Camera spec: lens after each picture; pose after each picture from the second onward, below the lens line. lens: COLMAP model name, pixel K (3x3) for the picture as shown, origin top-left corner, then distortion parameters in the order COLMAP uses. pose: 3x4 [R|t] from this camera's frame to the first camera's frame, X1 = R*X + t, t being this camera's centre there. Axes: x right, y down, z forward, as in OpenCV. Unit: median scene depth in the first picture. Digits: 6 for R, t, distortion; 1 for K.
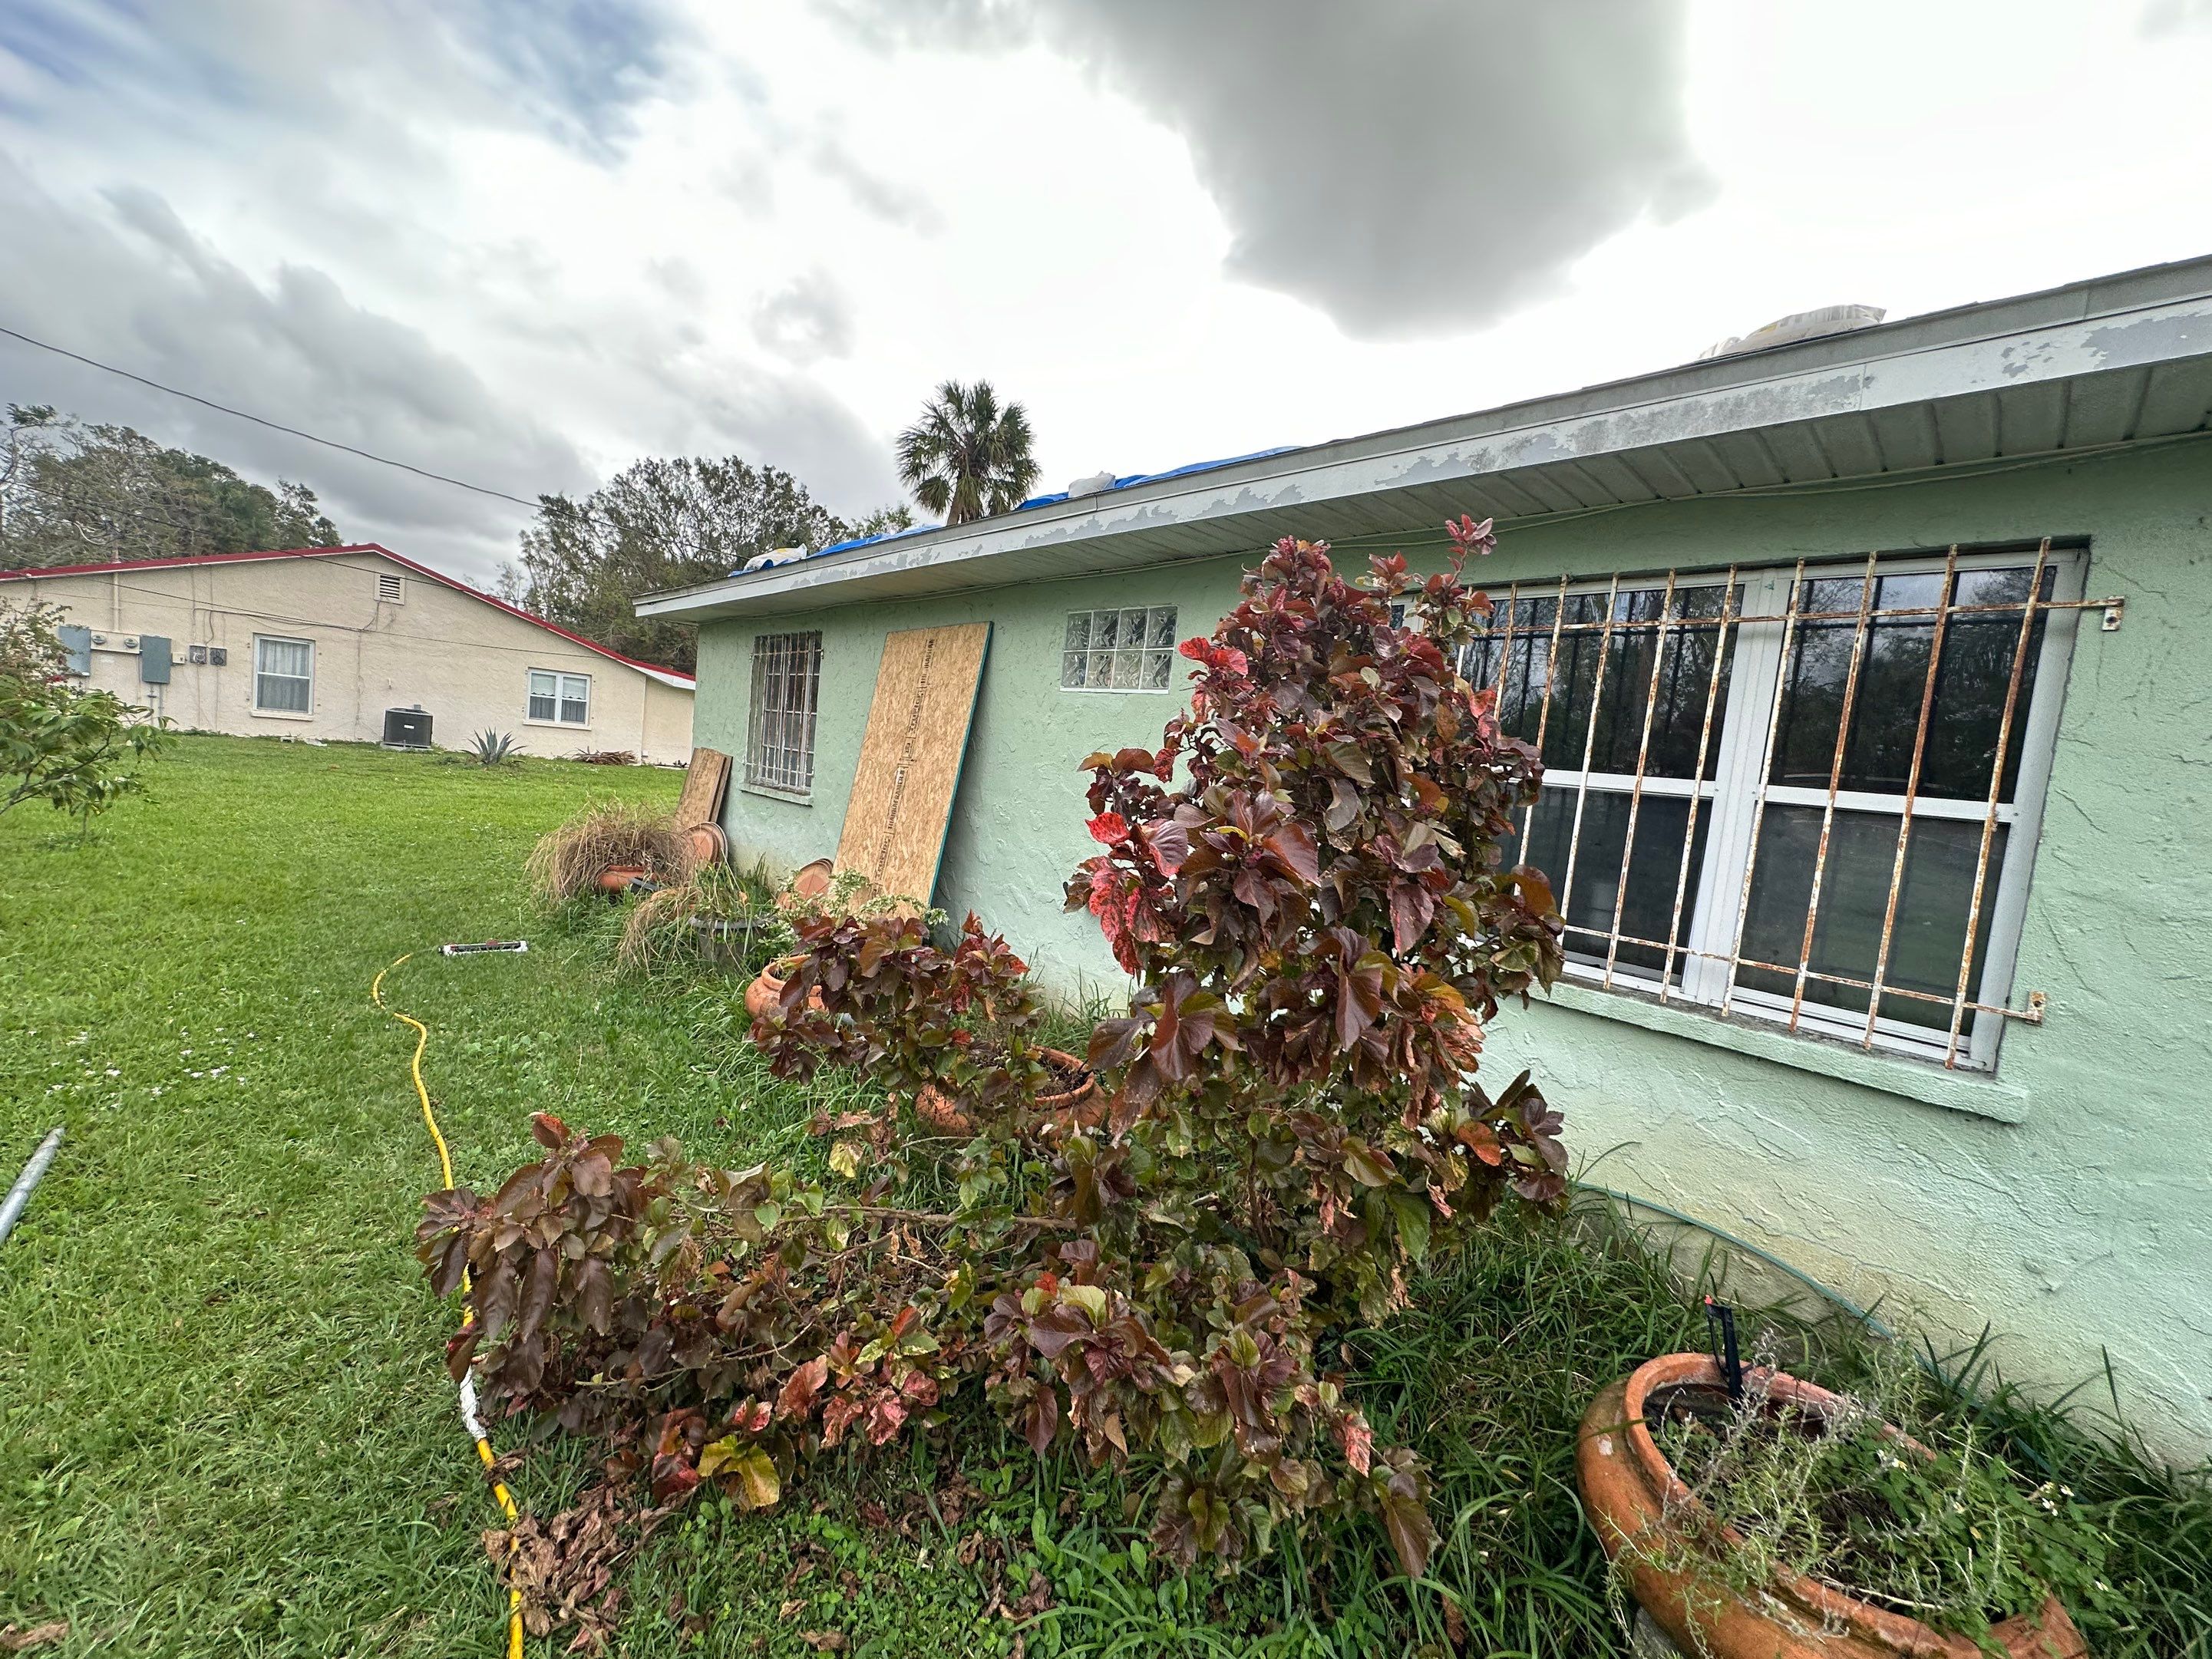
lens RADIAL K [[883.0, 0, 1097.0], [0, 883.0, 816.1], [0, 0, 1]] dist [-0.000530, 0.000172]
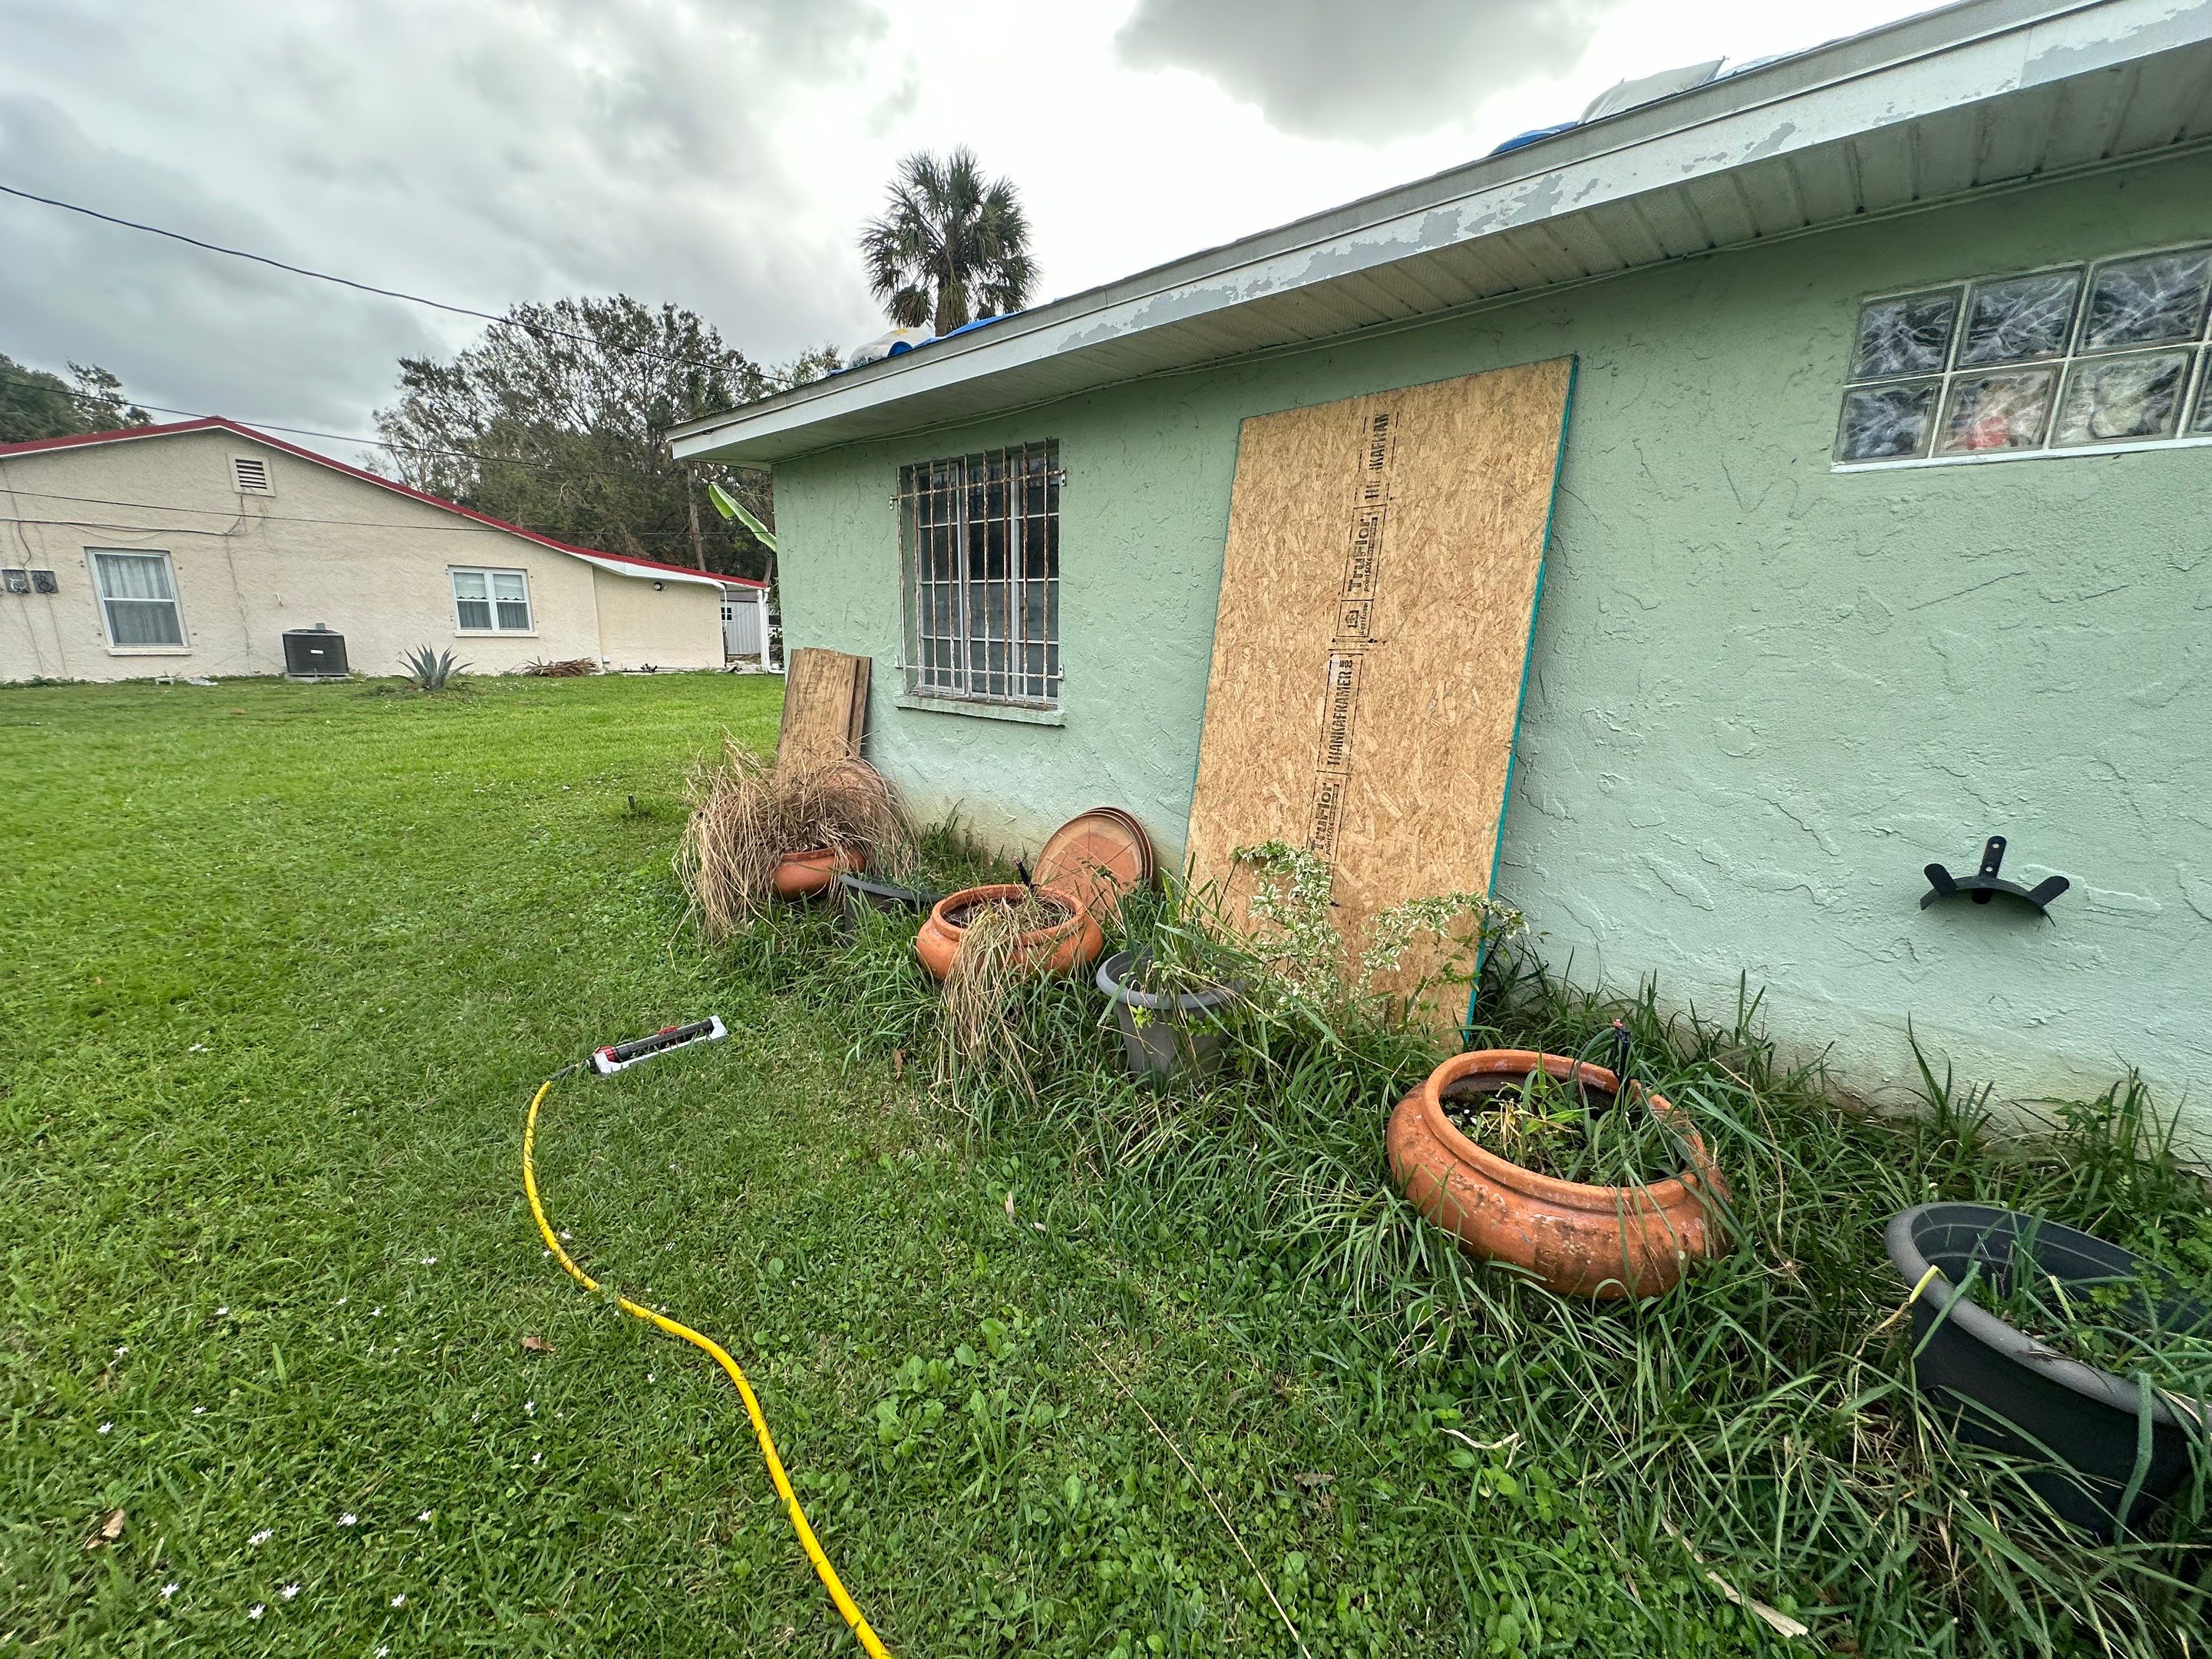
lens RADIAL K [[883.0, 0, 1103.5], [0, 883.0, 823.5], [0, 0, 1]] dist [-0.000530, 0.000172]
pose [[0.993802, -0.096968, 0.054361, -0.099864], [0.086925, 0.982665, 0.163746, -0.013274], [-0.069297, -0.158006, 0.985004, 0.103653]]
